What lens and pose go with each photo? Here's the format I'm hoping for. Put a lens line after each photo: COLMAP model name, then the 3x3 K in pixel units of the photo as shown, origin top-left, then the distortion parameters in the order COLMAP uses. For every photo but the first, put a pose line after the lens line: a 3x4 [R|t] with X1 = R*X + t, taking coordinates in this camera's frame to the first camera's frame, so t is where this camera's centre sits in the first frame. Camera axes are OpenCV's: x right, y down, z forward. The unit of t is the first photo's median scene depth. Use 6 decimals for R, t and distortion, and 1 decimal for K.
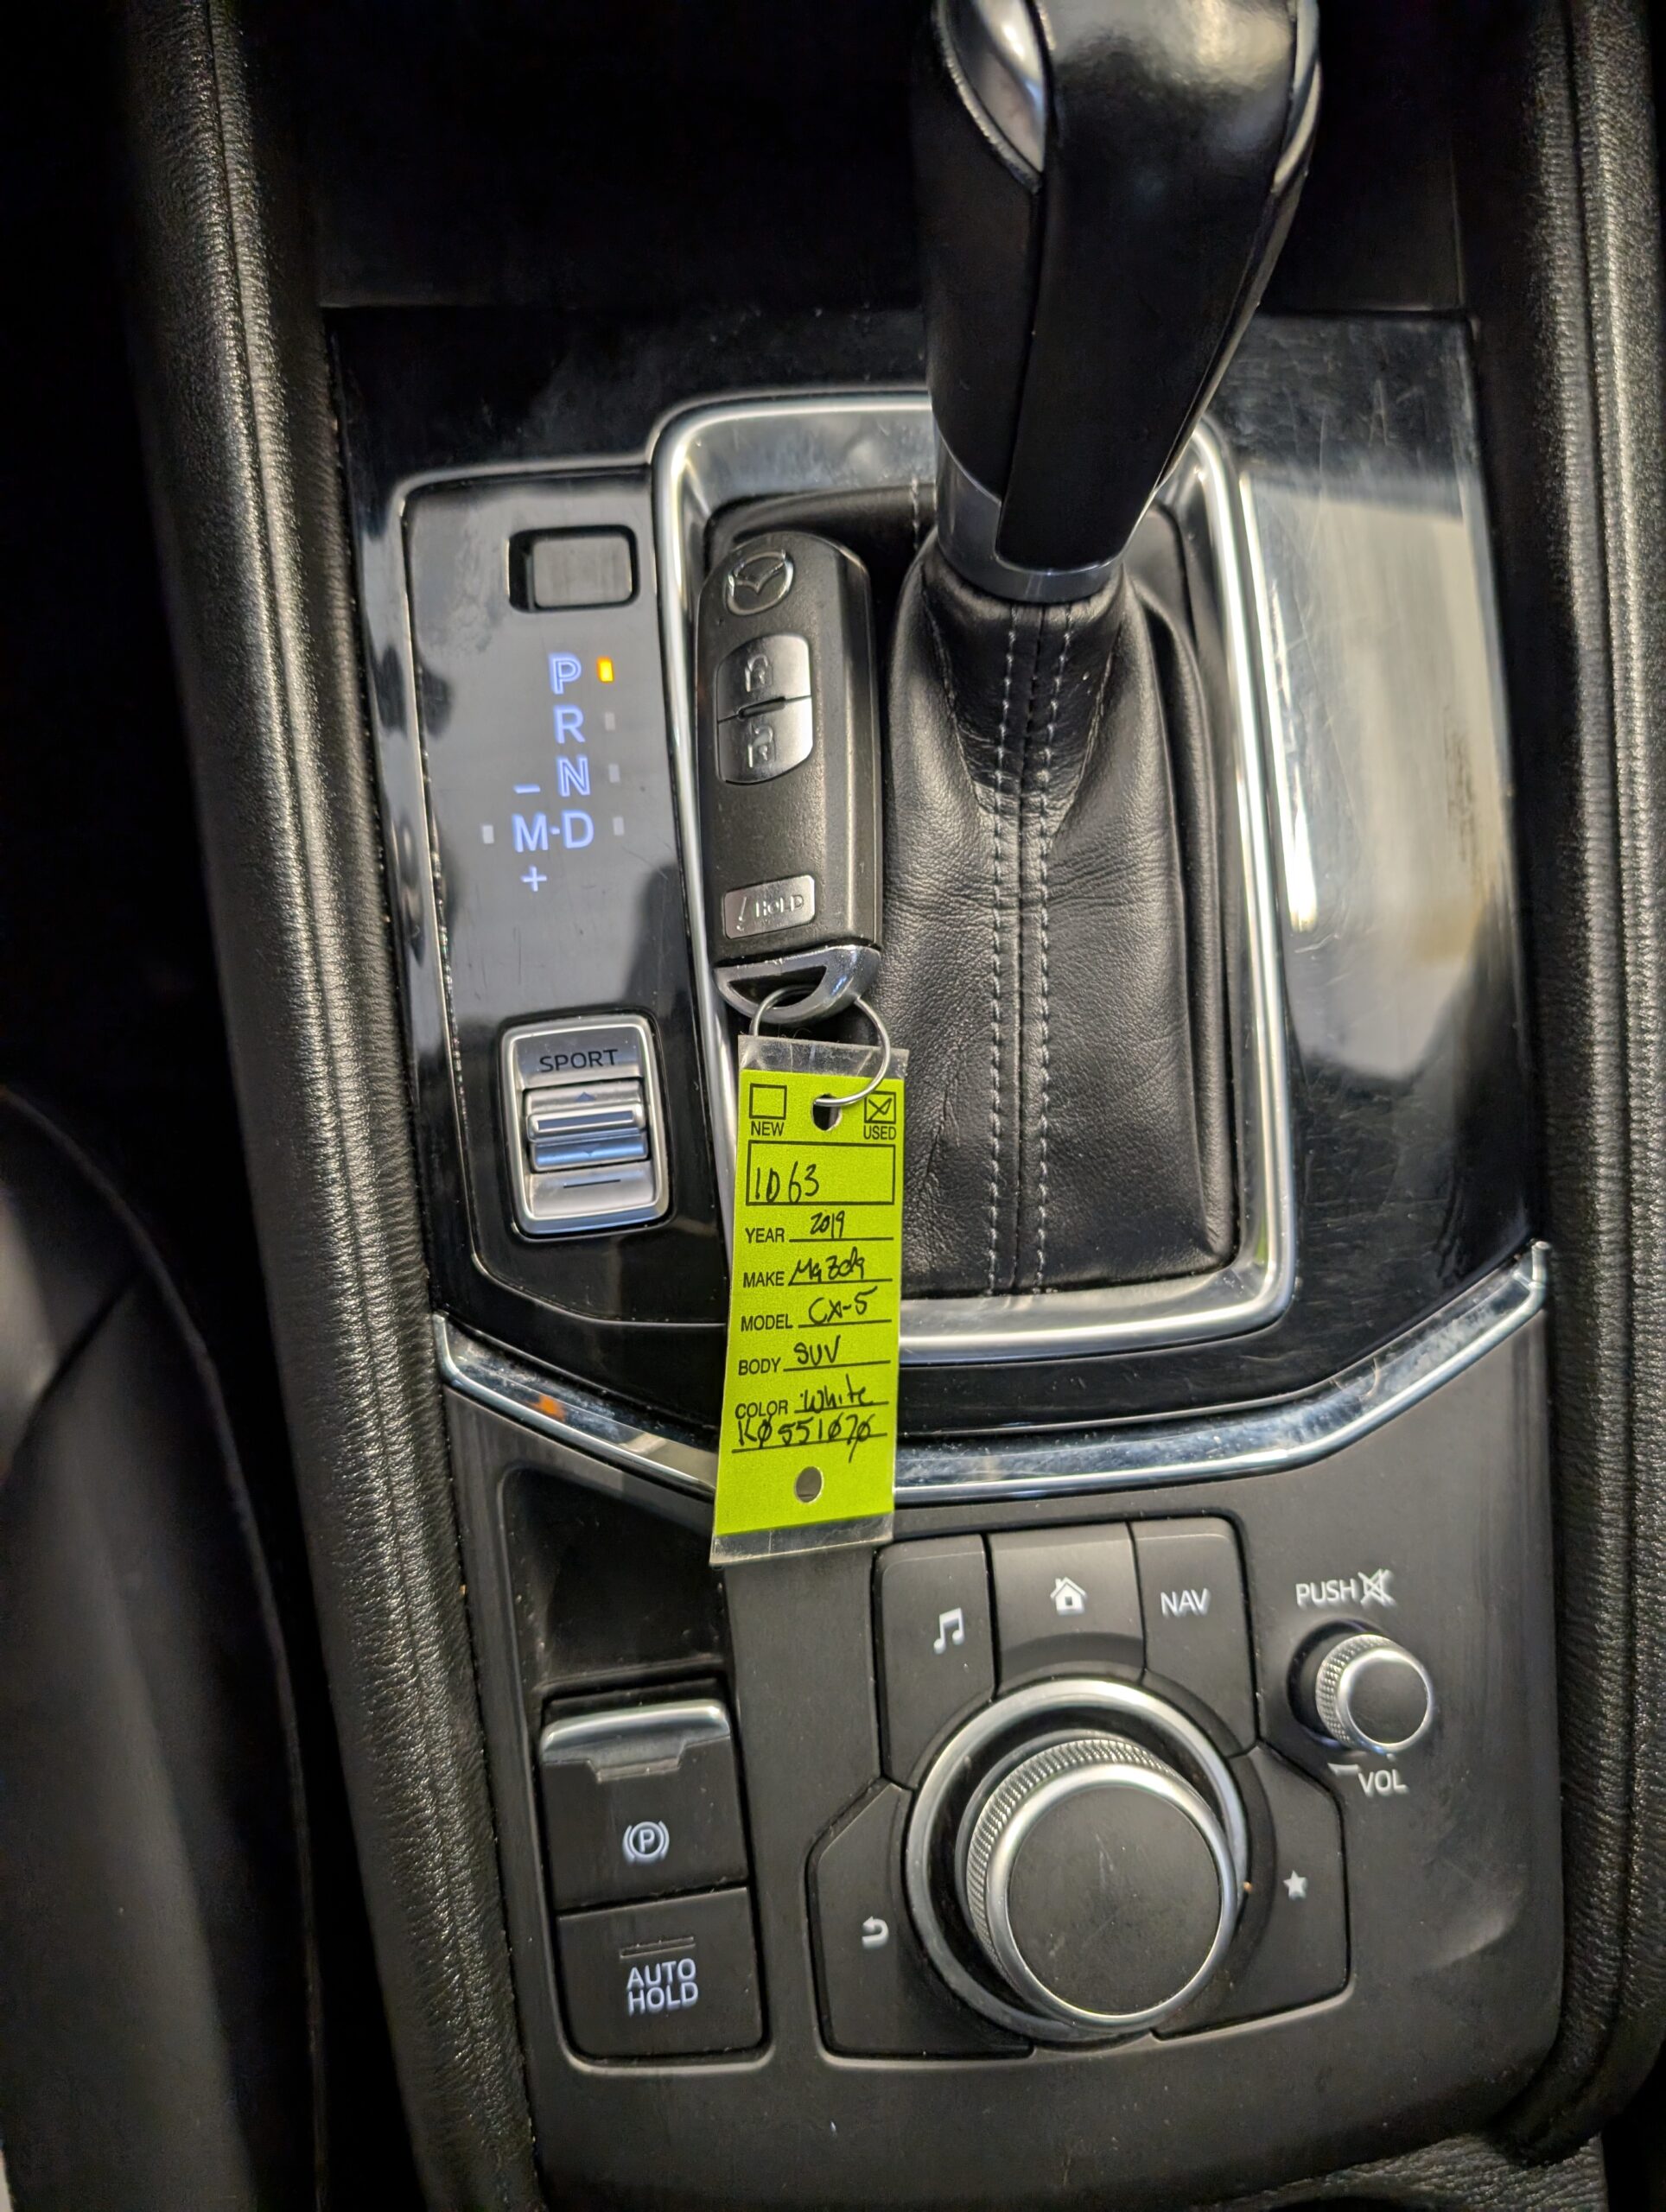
lens RADIAL K [[1552.9, 0, 808.5], [0, 1552.9, 1107.6], [0, 0, 1]] dist [0.005274, -0.119910]
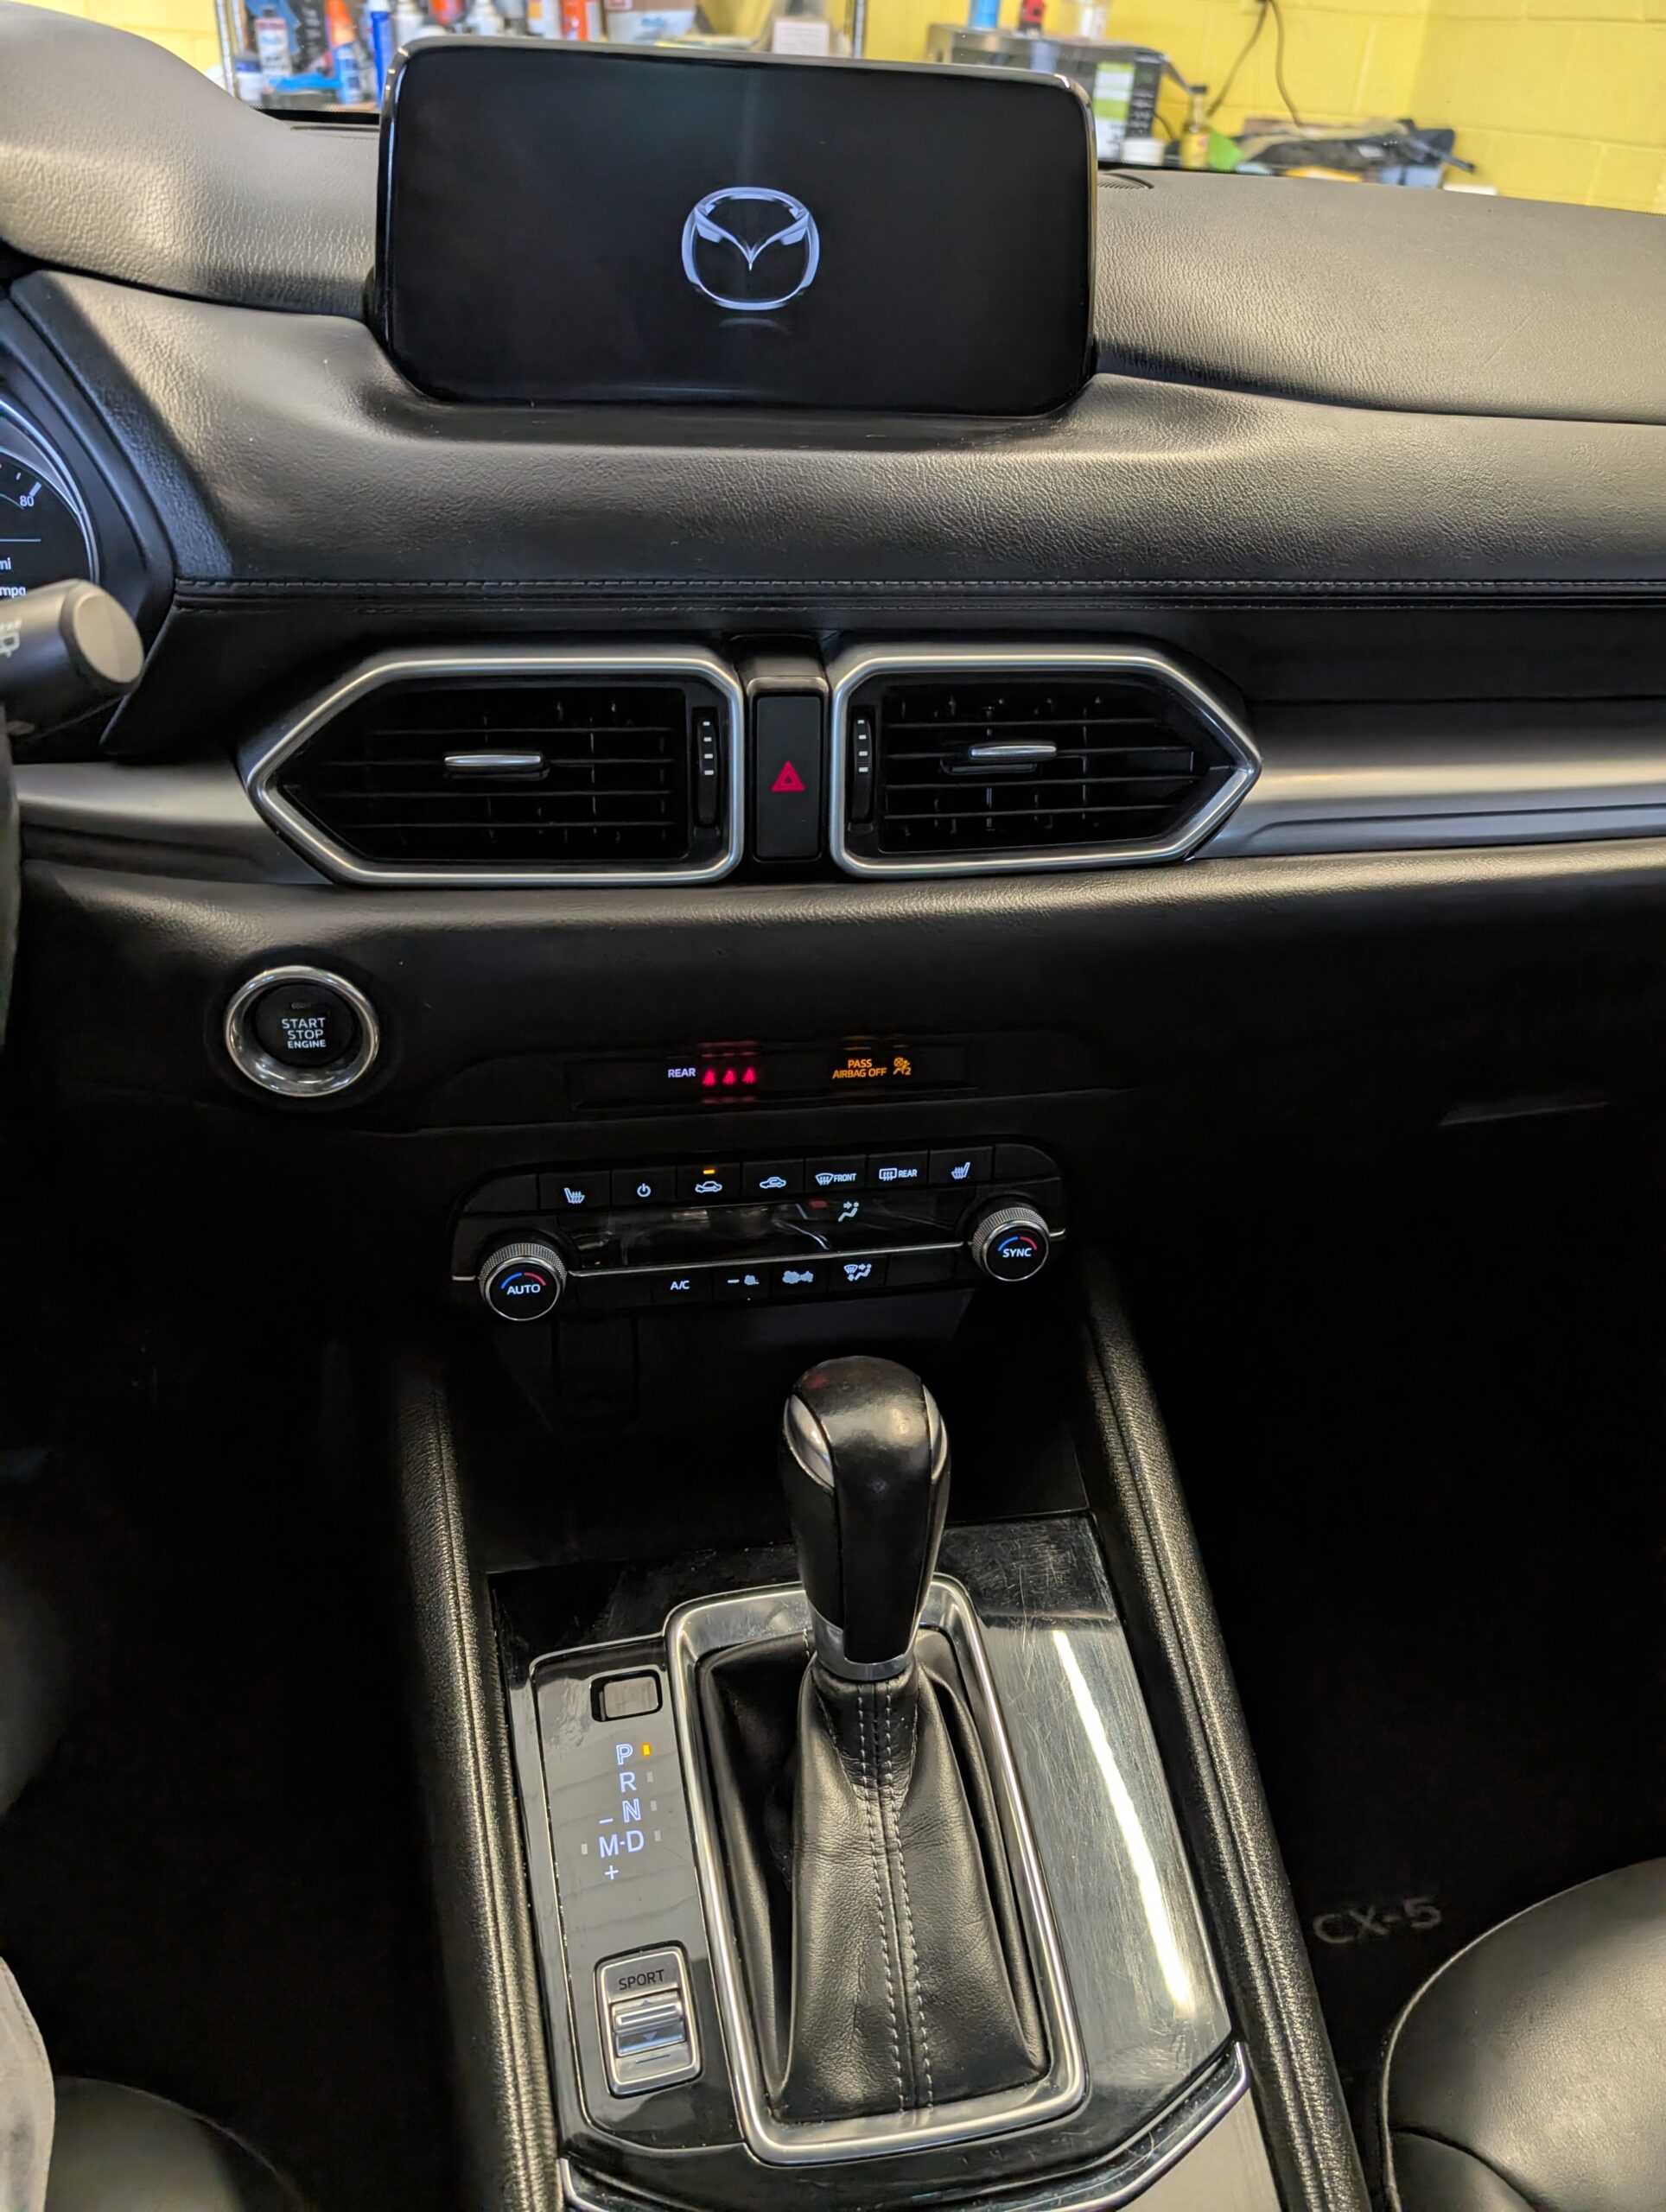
lens RADIAL K [[1559.7, 0, 827.0], [0, 1559.7, 1081.7], [0, 0, 1]] dist [0.006725, -0.007445]
pose [[0.993289, -0.082485, 0.081071, -0.004024], [0.115616, 0.726575, -0.677290, 0.433023], [-0.003038, 0.682118, 0.731236, -0.915043]]
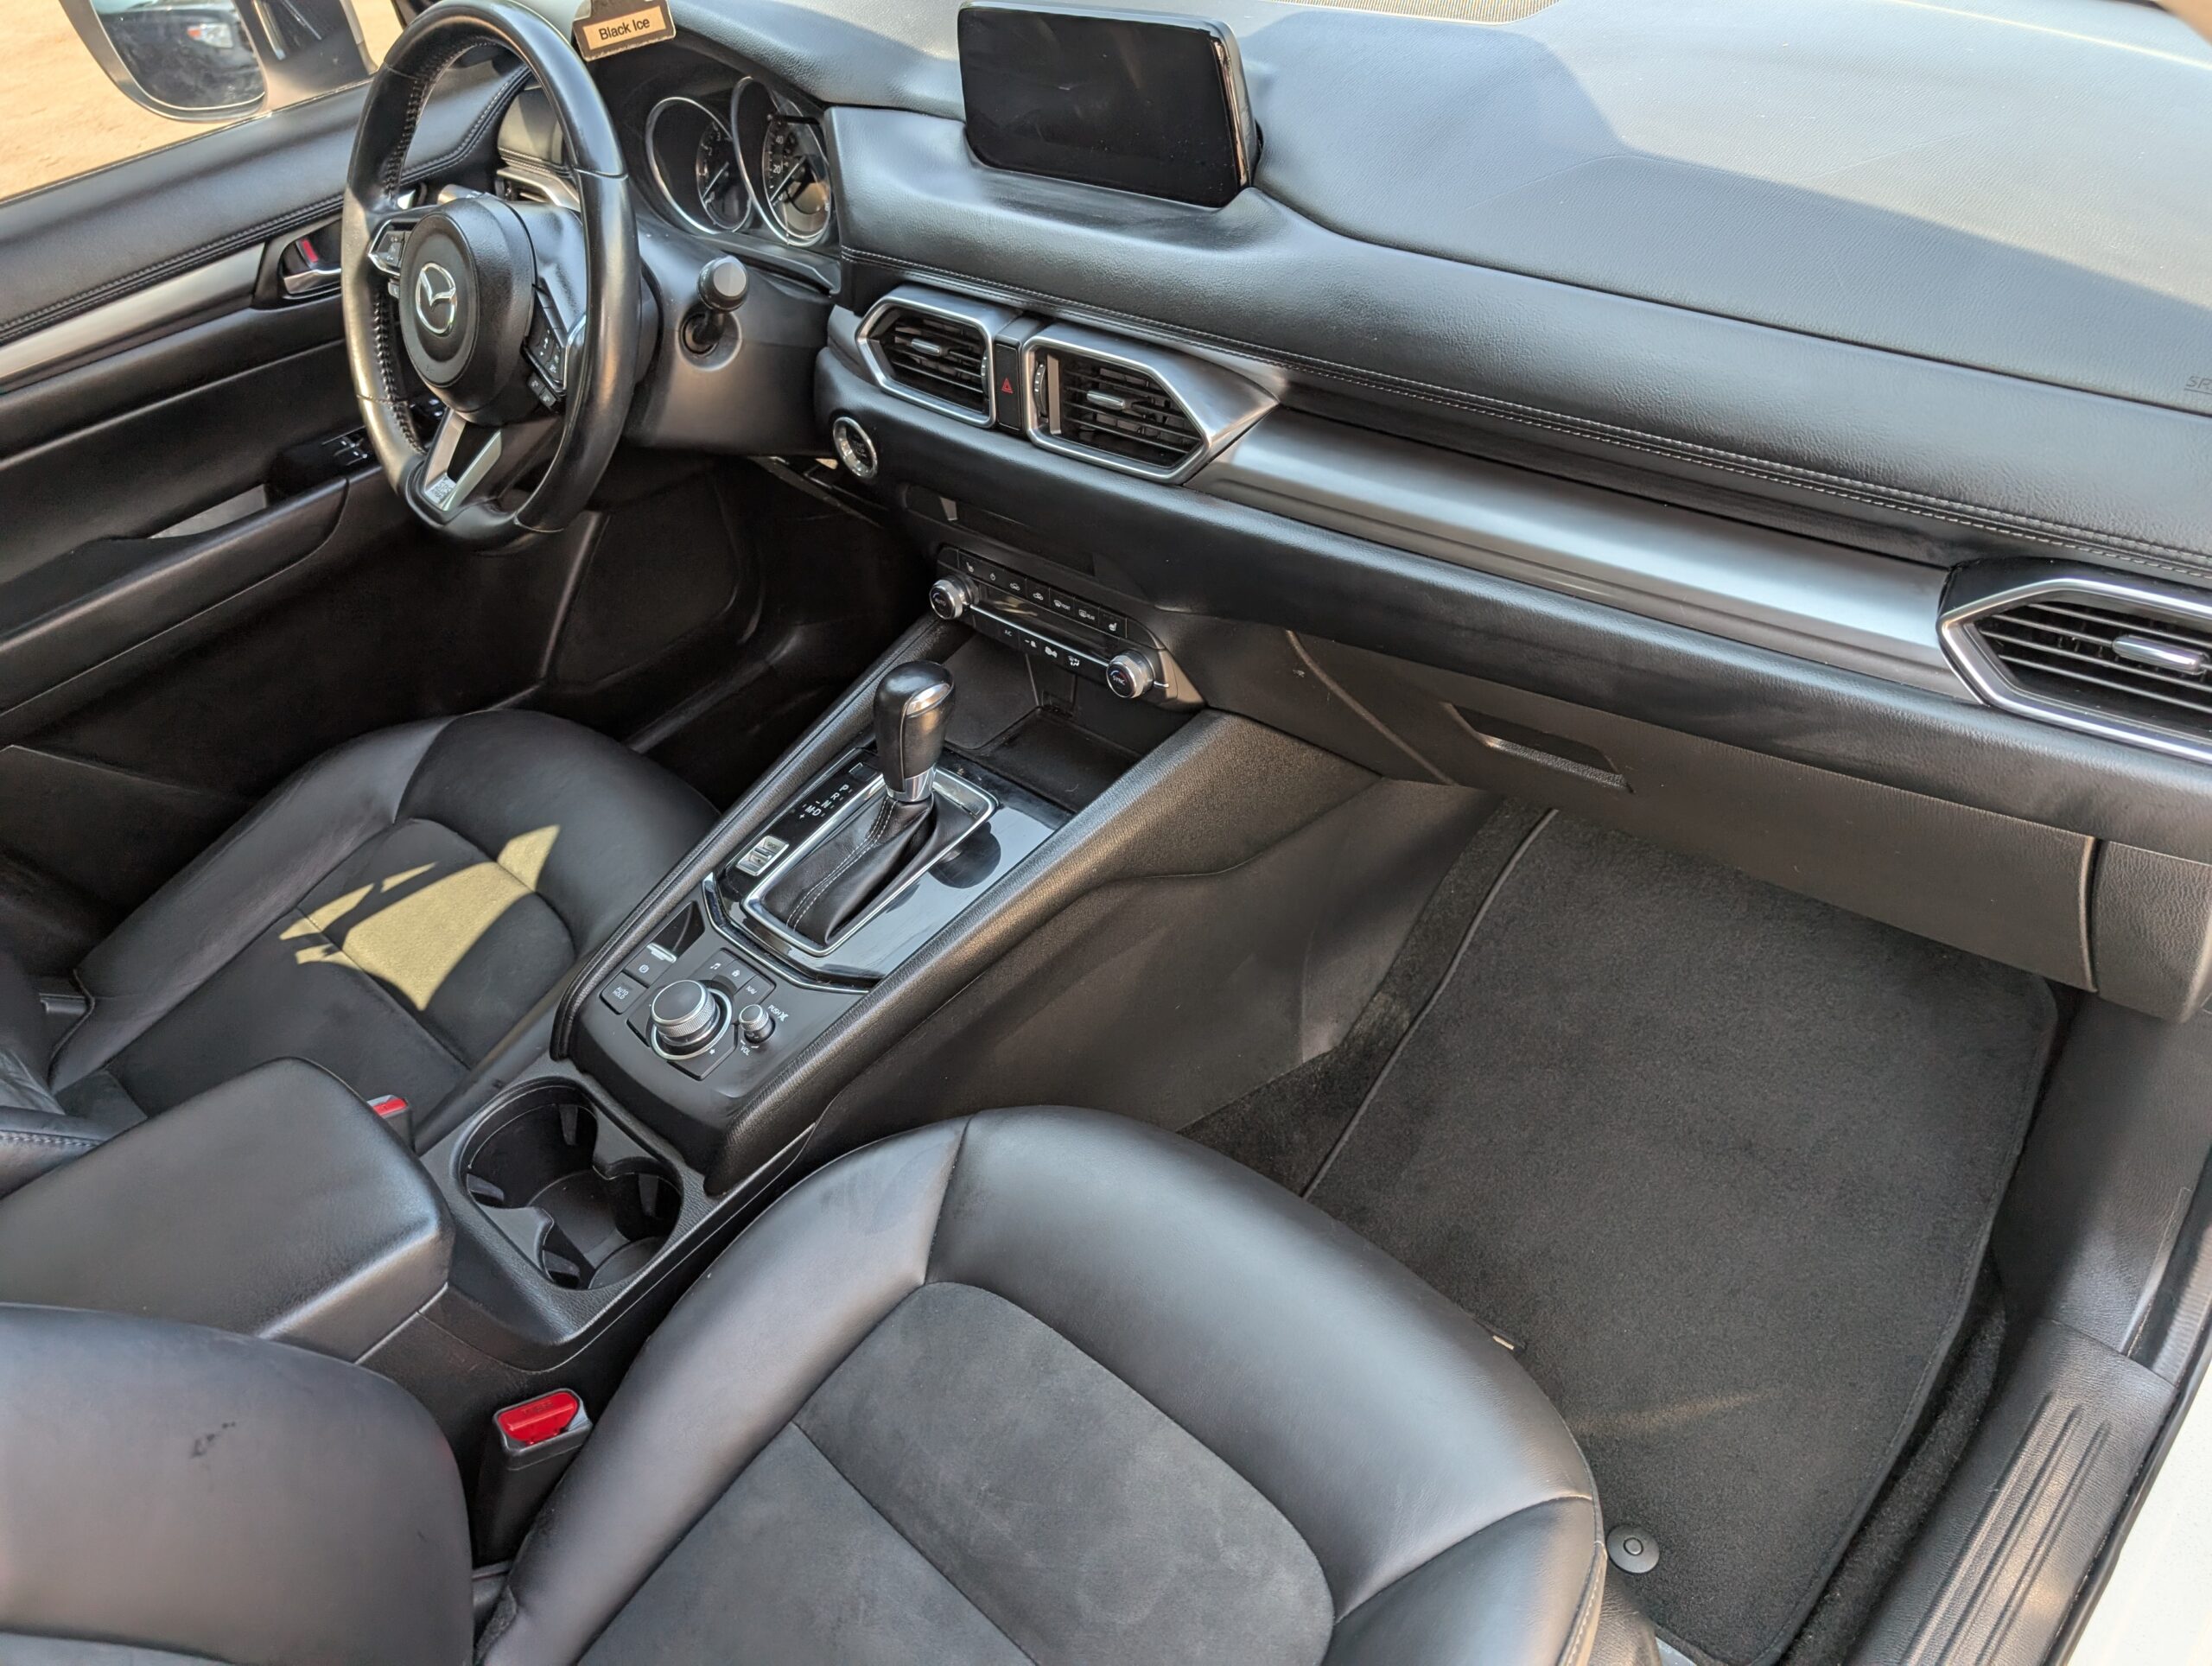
lens RADIAL K [[1574.0, 0, 1114.7], [0, 1574.0, 838.3], [0, 0, 1]] dist [0.022778, -0.008783]
pose [[0.648446, 0.348077, -0.677023, 3.433815], [-0.665429, 0.691142, -0.282005, 0.562032], [0.369760, 0.633376, 0.679789, -1.636591]]
